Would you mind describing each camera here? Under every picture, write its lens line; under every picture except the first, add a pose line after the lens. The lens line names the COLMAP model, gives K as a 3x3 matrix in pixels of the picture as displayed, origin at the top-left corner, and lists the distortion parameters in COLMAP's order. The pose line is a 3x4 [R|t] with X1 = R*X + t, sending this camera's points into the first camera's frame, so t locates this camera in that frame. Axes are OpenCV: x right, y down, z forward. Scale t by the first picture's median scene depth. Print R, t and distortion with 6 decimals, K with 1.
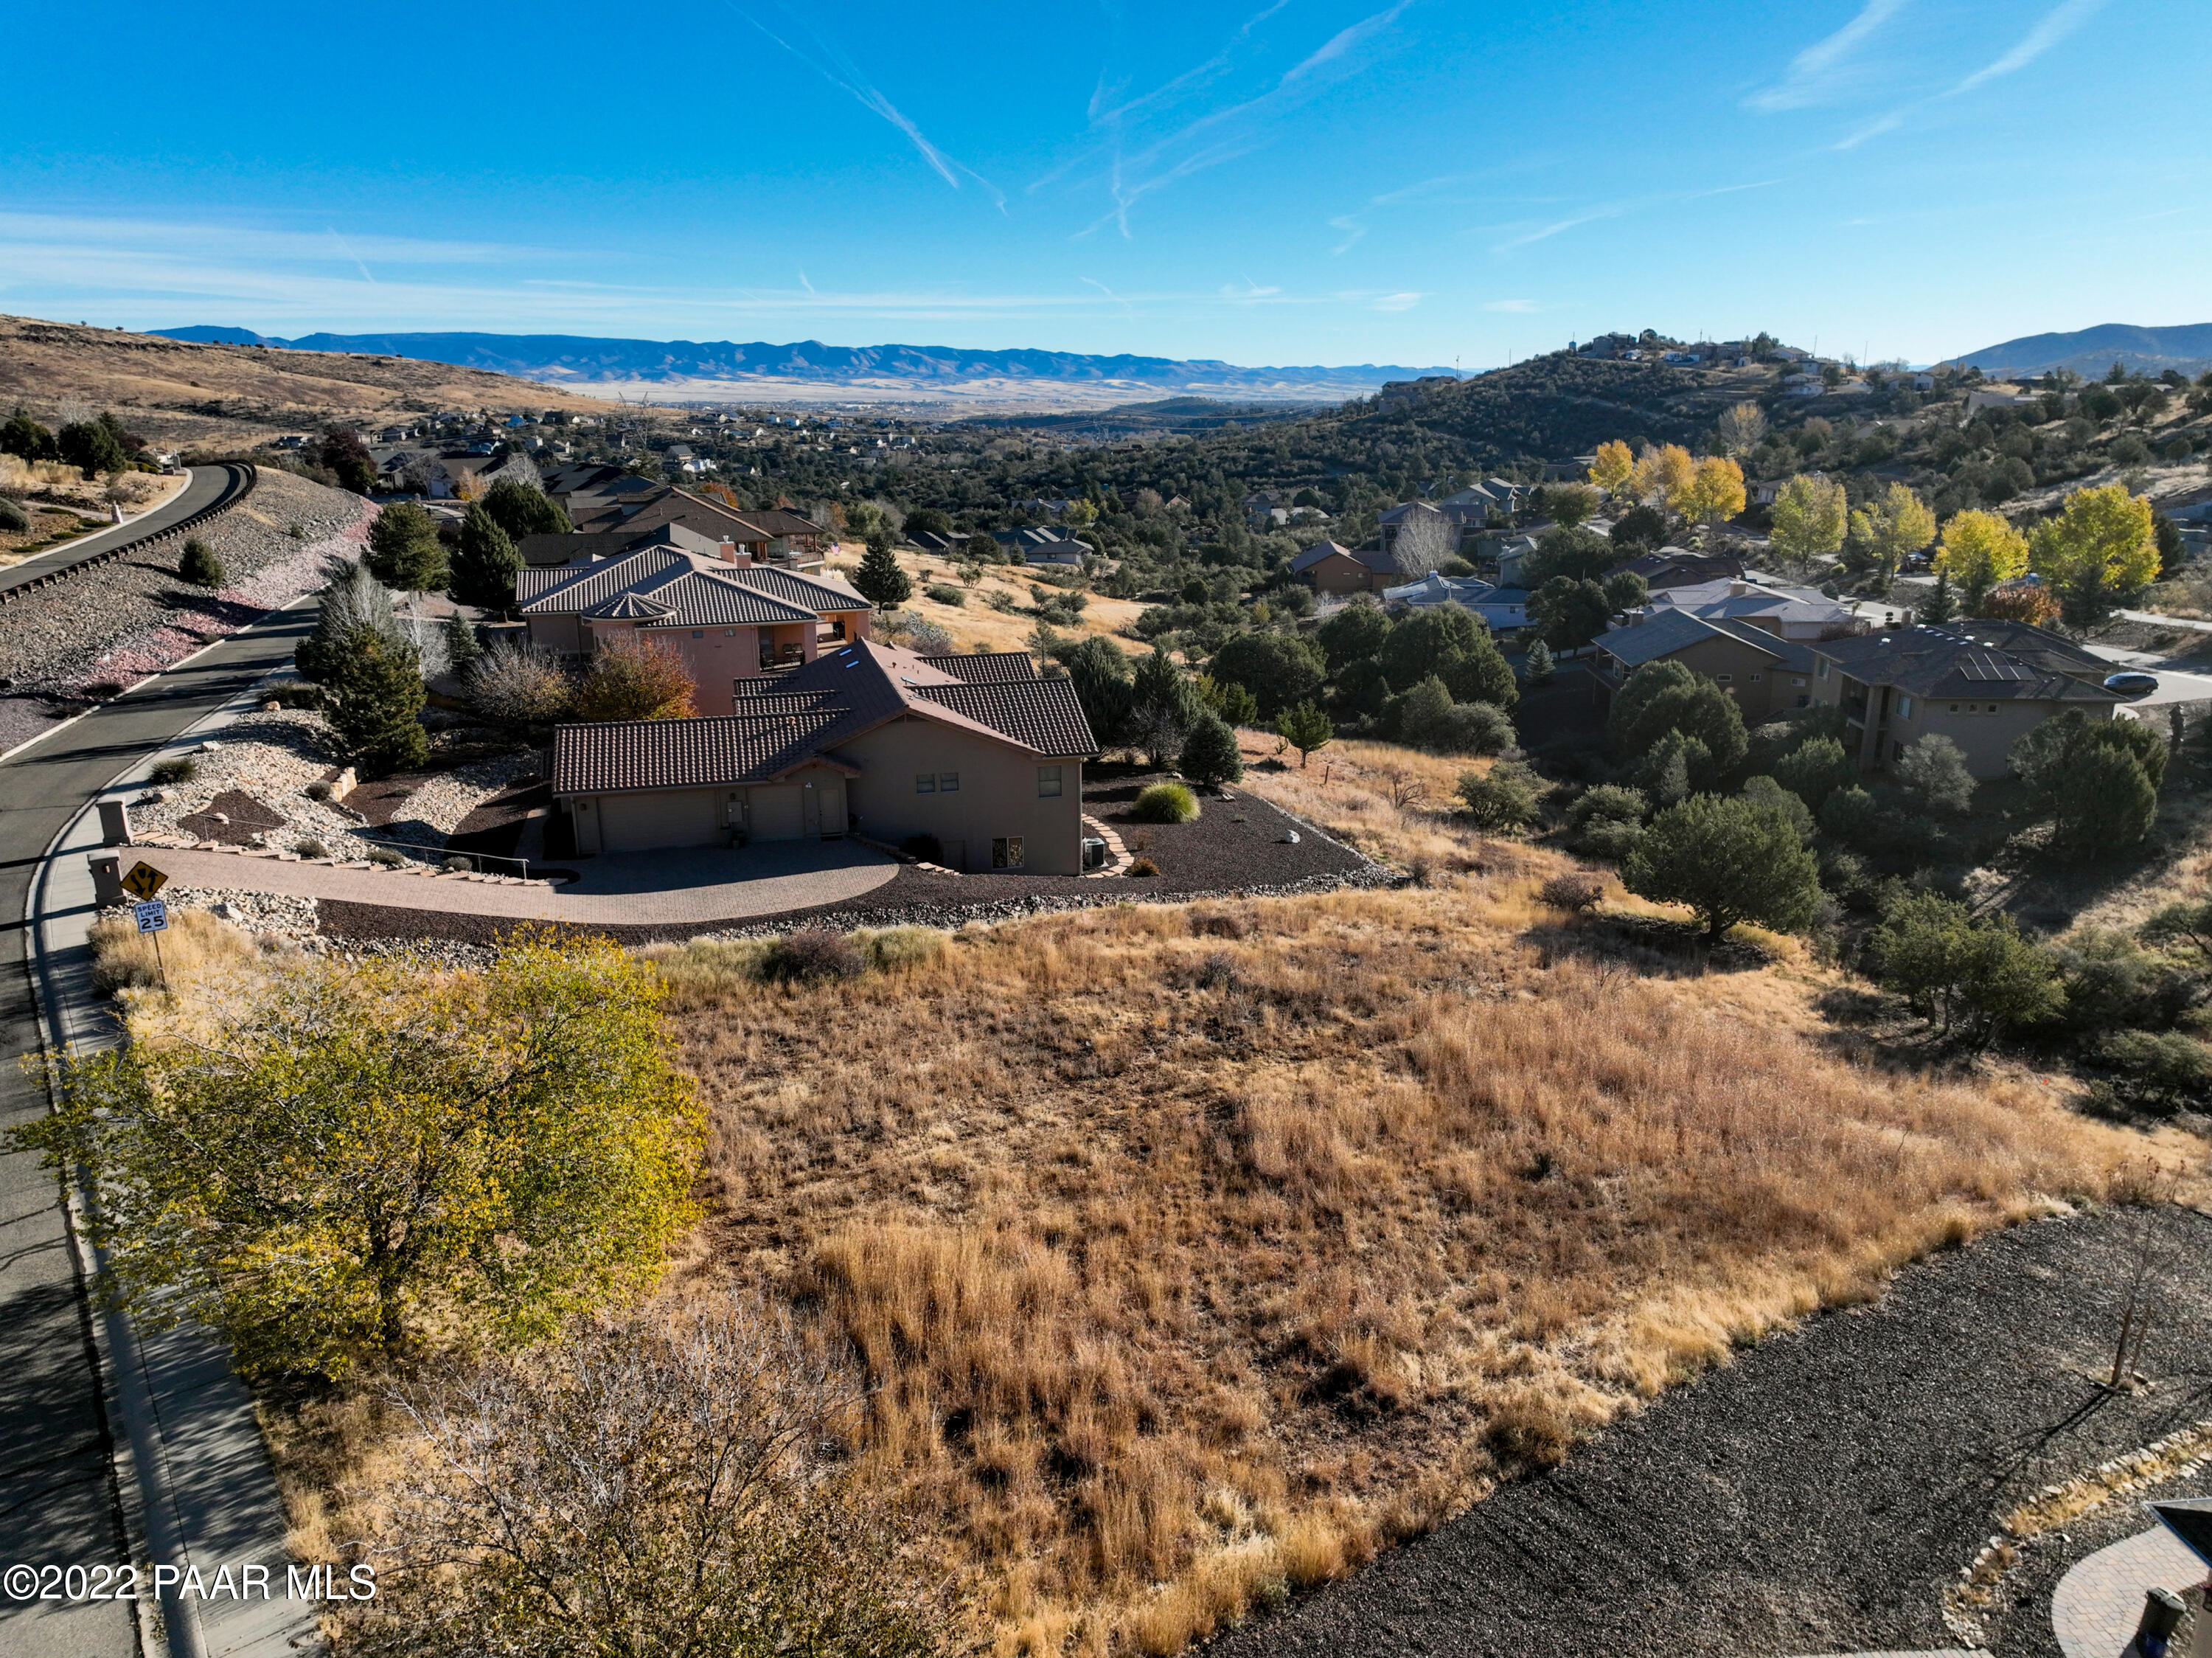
lens RADIAL K [[1559.4, 0, 1107.8], [0, 1559.4, 827.5], [0, 0, 1]] dist [-0.000856, 0.016015]
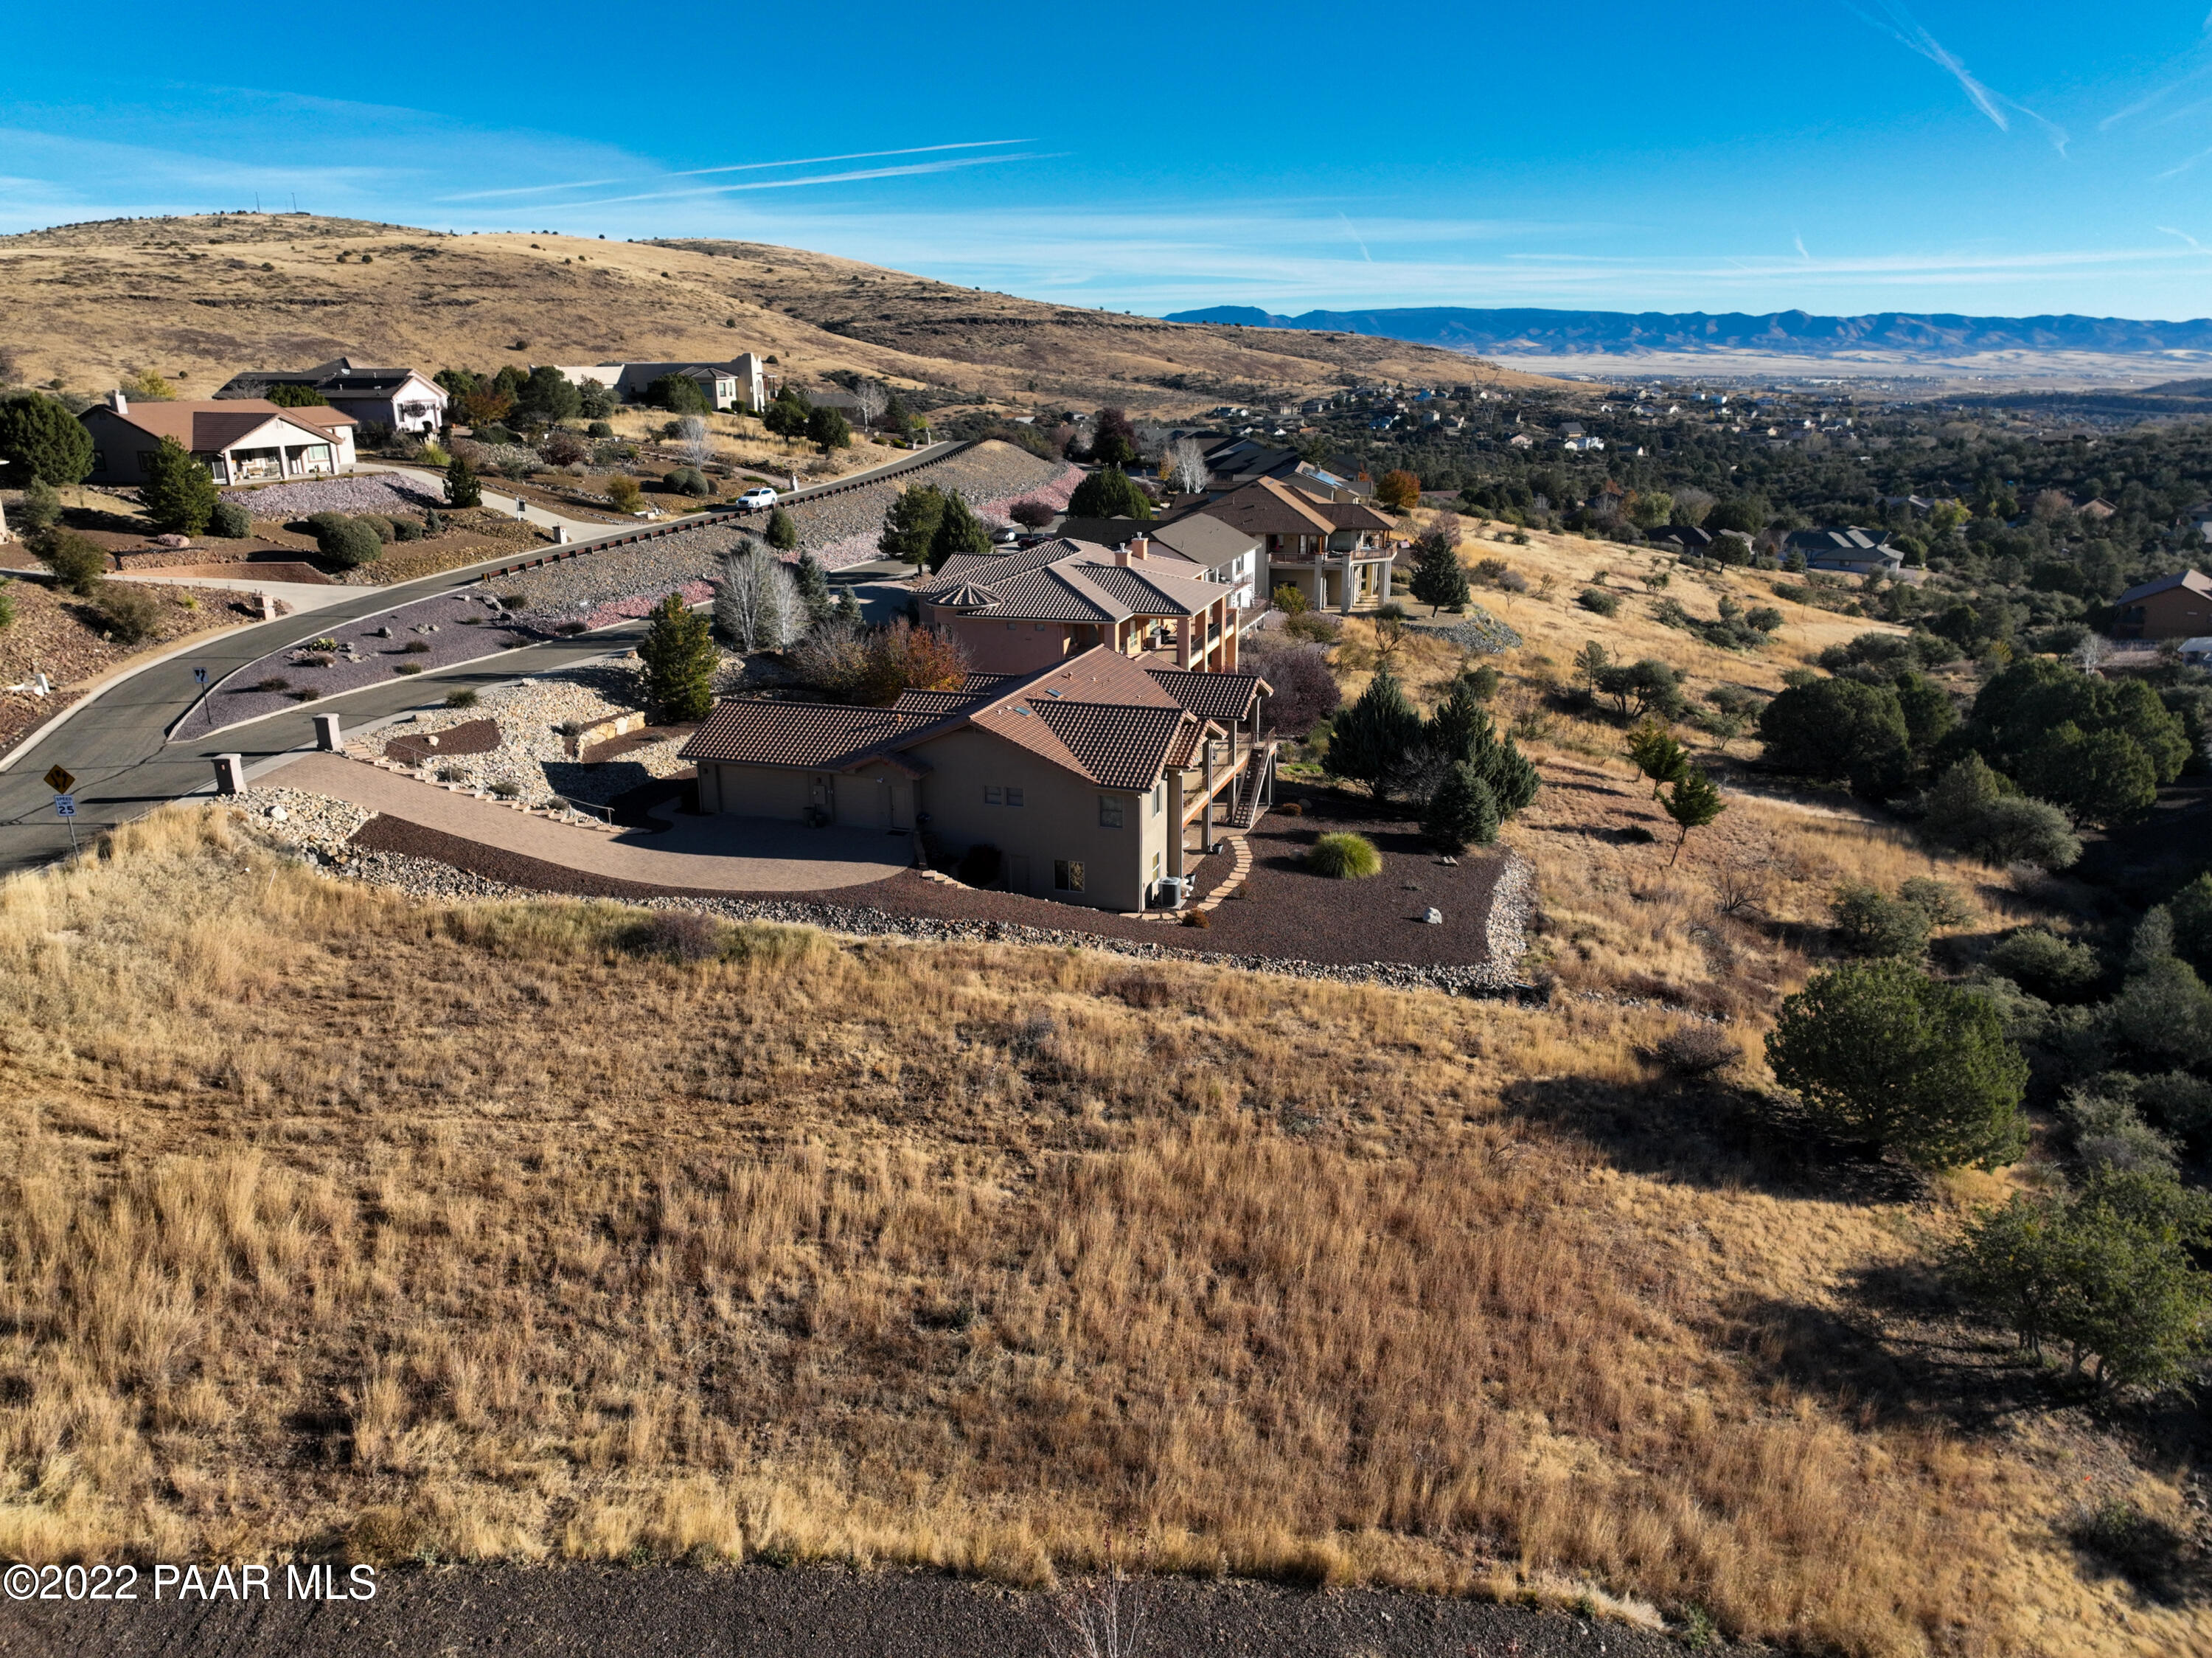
lens RADIAL K [[1561.5, 0, 1107.6], [0, 1561.5, 828.0], [0, 0, 1]] dist [-0.008115, 0.026055]
pose [[0.838193, 0.158336, -0.521883, 0.059655], [-0.149858, 0.986960, 0.058752, -0.009662], [0.524380, 0.028963, 0.850991, 0.021110]]
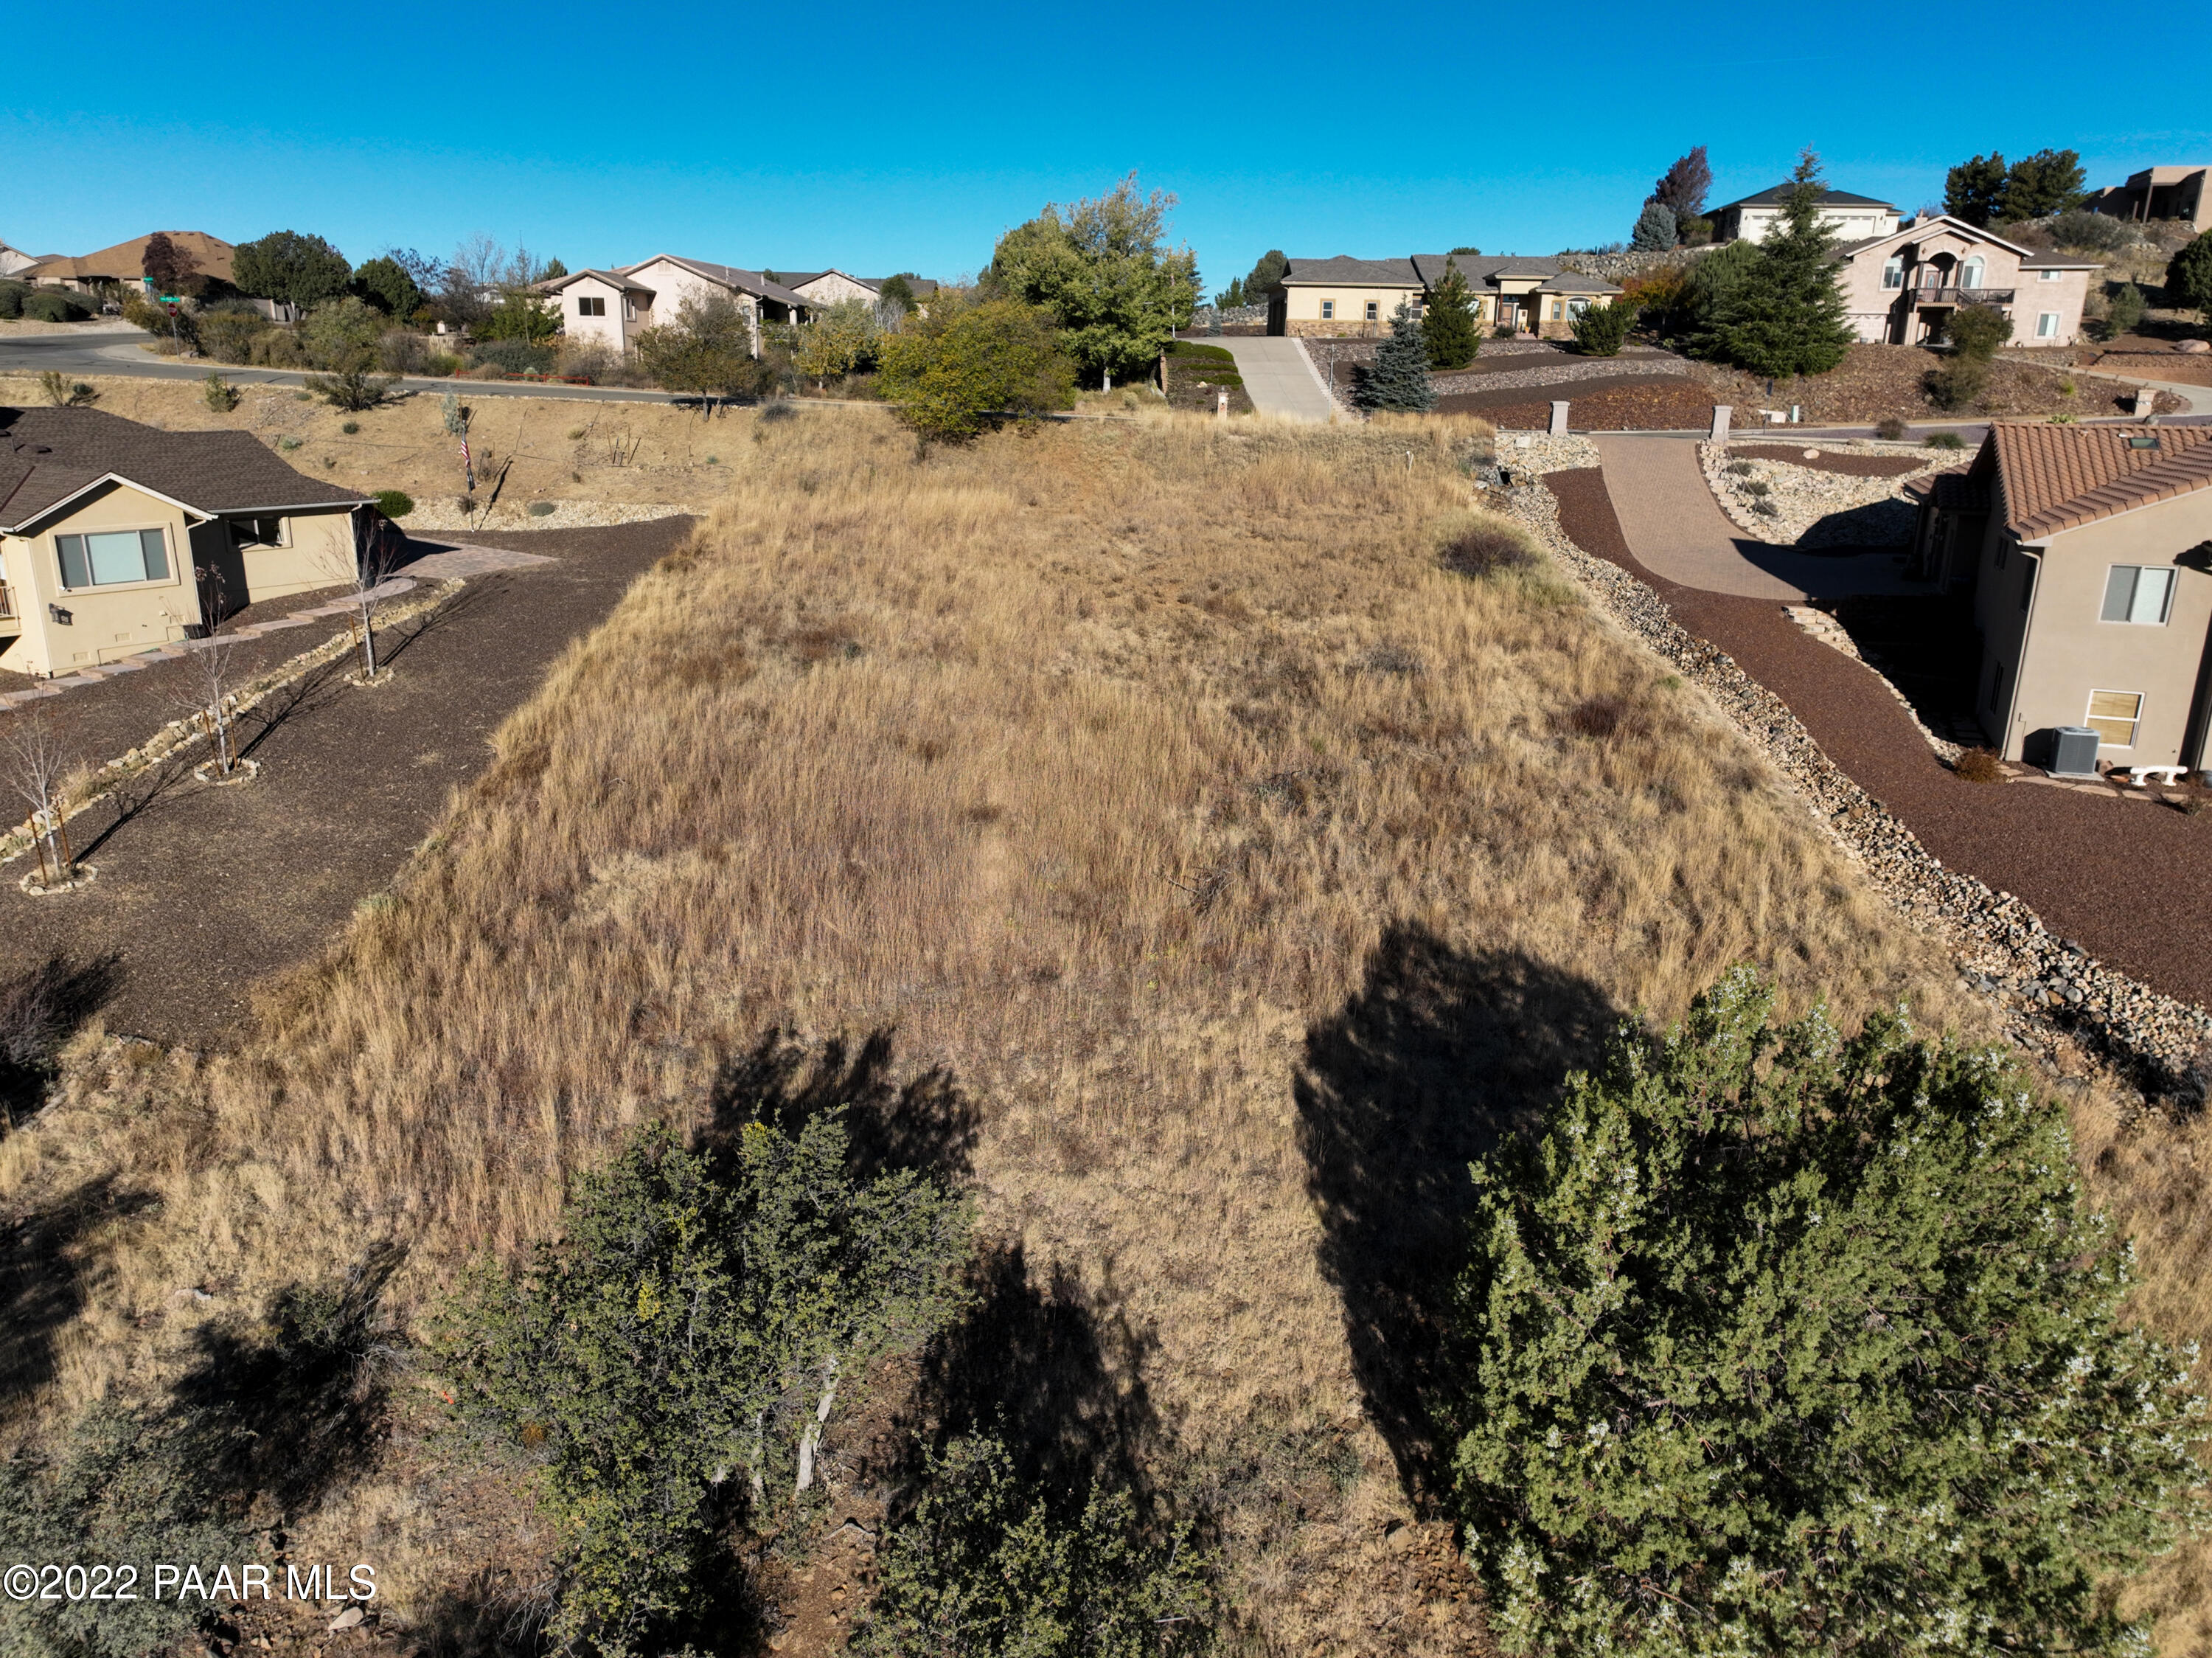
lens RADIAL K [[1559.4, 0, 1107.8], [0, 1559.4, 827.5], [0, 0, 1]] dist [-0.000856, 0.016015]
pose [[-0.589004, 0.219996, -0.777609, 0.081749], [-0.241337, 0.870439, 0.429060, -0.015011], [0.771253, 0.440384, -0.459599, 0.131497]]
